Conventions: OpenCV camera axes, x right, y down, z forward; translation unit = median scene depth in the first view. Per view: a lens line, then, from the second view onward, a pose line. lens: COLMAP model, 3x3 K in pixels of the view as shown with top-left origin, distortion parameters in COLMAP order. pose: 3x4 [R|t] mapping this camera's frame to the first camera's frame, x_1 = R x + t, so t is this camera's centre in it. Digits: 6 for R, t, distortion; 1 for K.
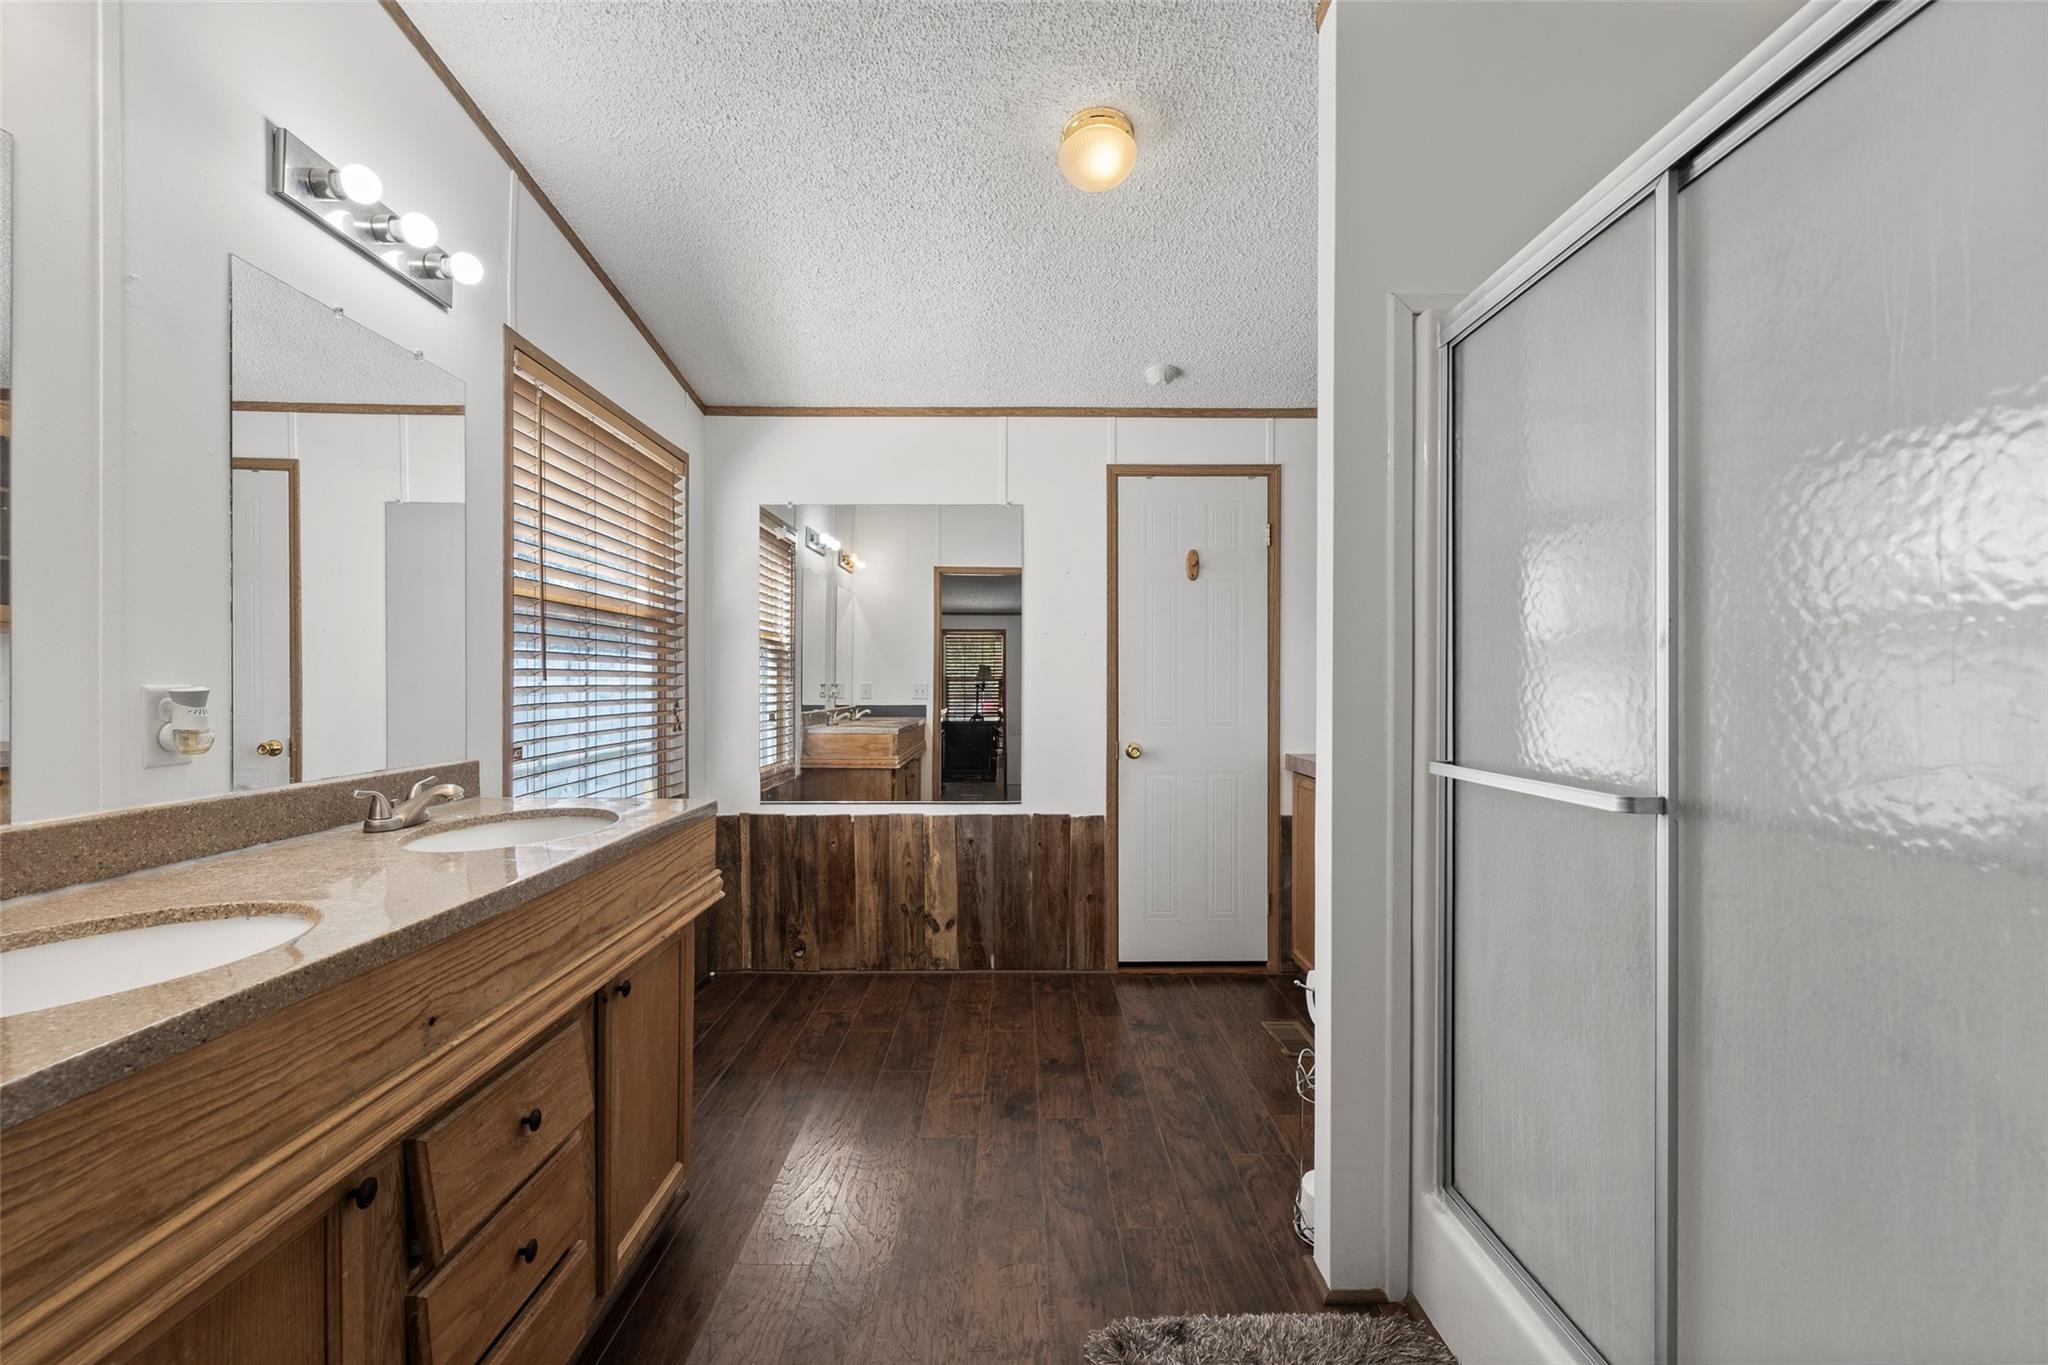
lens RADIAL K [[894.8, 0, 1021.0], [0, 894.8, 680.3], [0, 0, 1]] dist [0.009204, -0.002946]
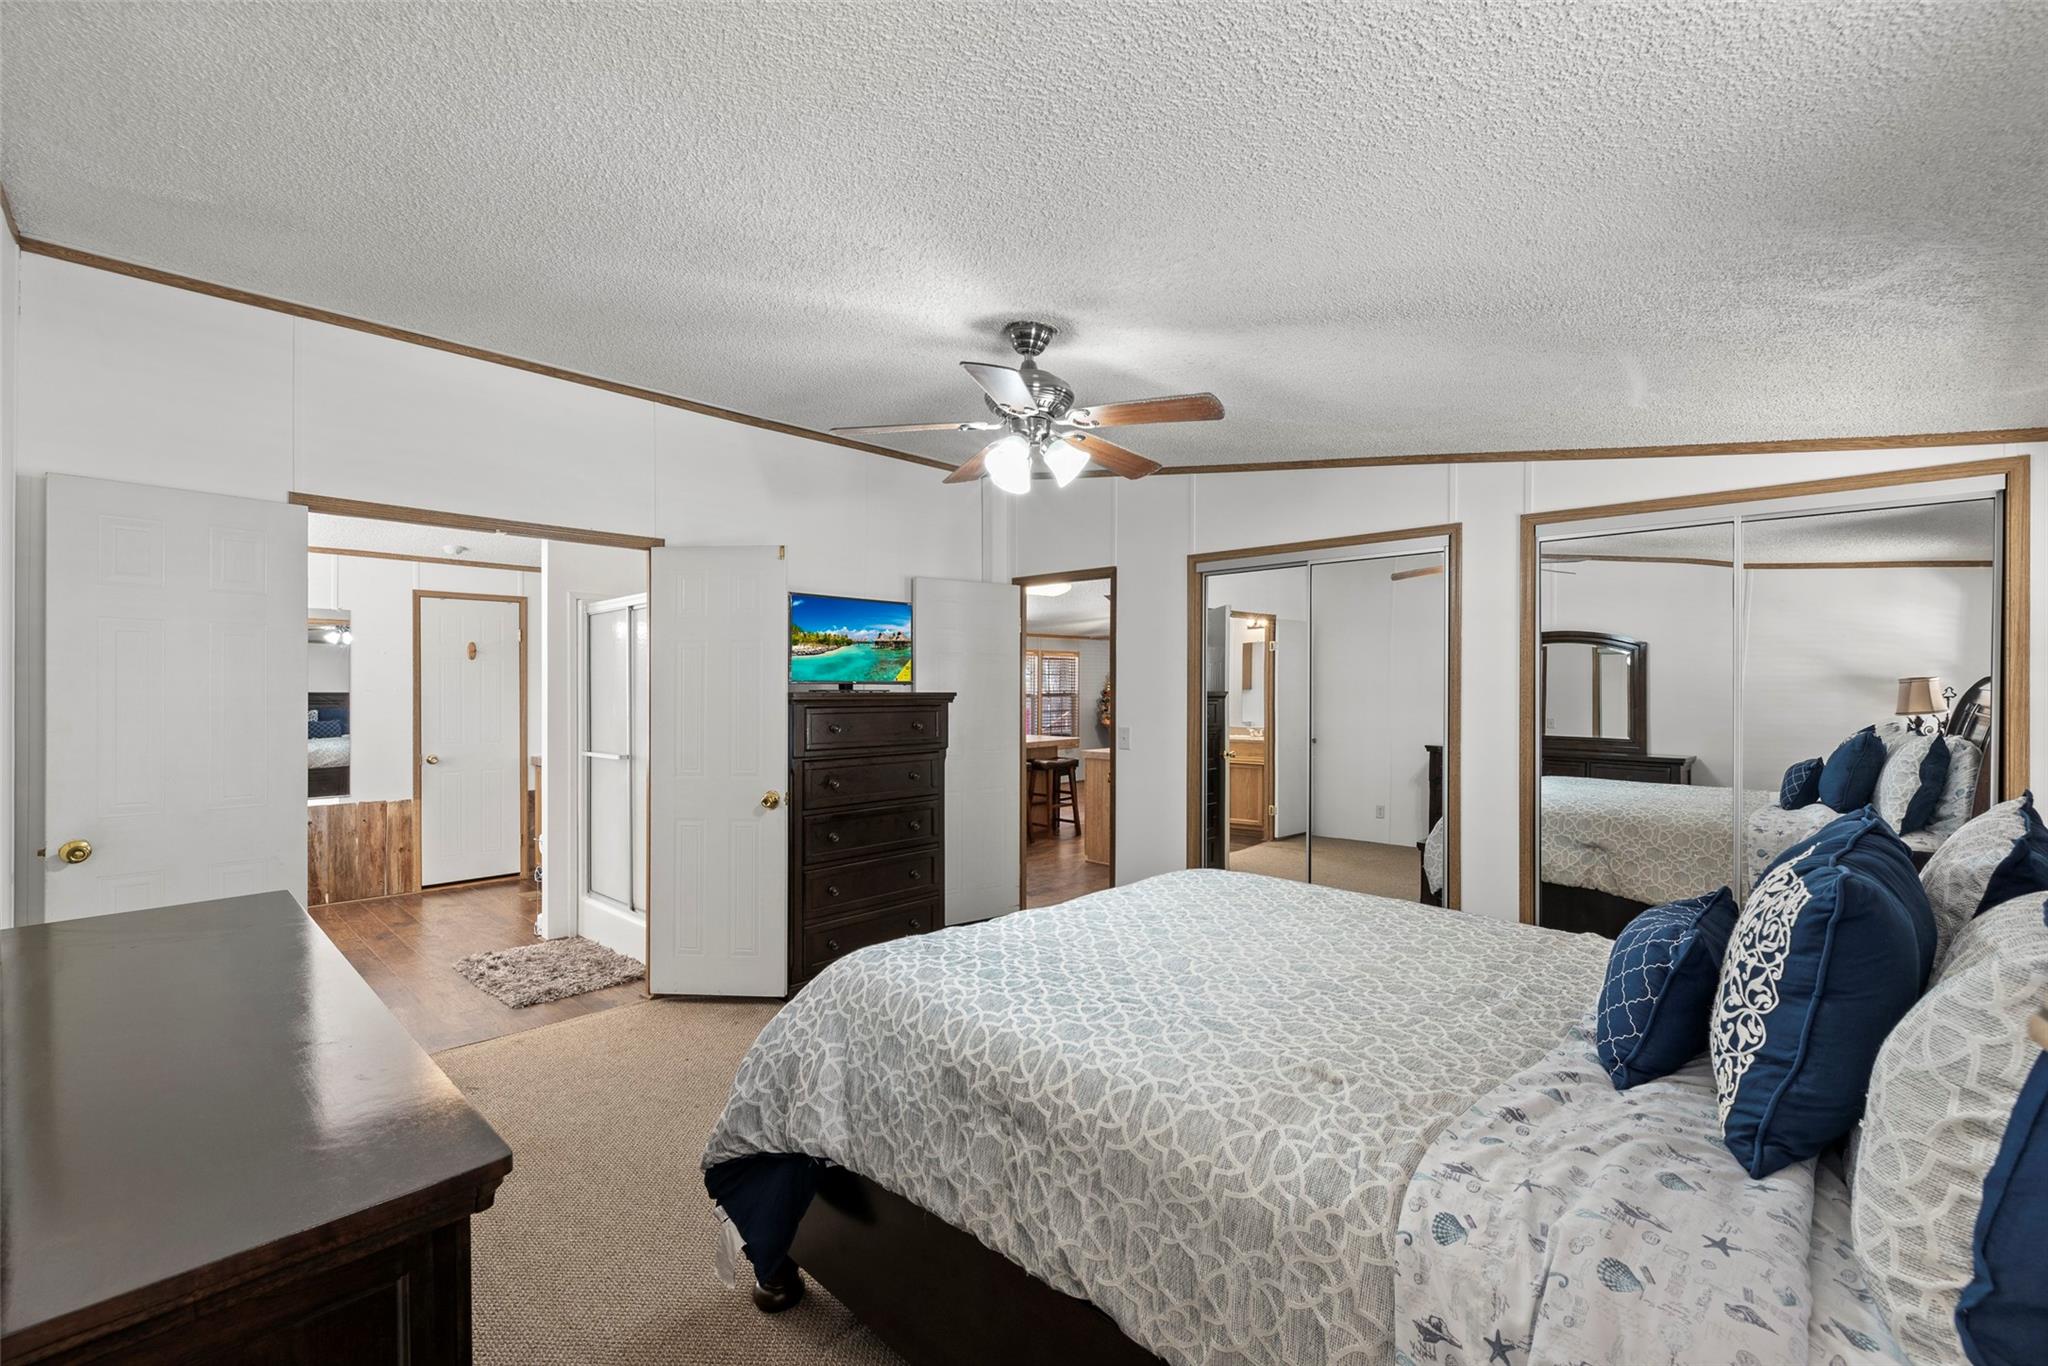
lens RADIAL K [[894.8, 0, 1026.4], [0, 894.8, 684.1], [0, 0, 1]] dist [0.009204, -0.002946]
pose [[0.704411, -0.002559, 0.709787, -0.288358], [0.005046, 0.999986, -0.001402, -0.055681], [-0.709774, 0.004570, 0.704415, -0.996896]]
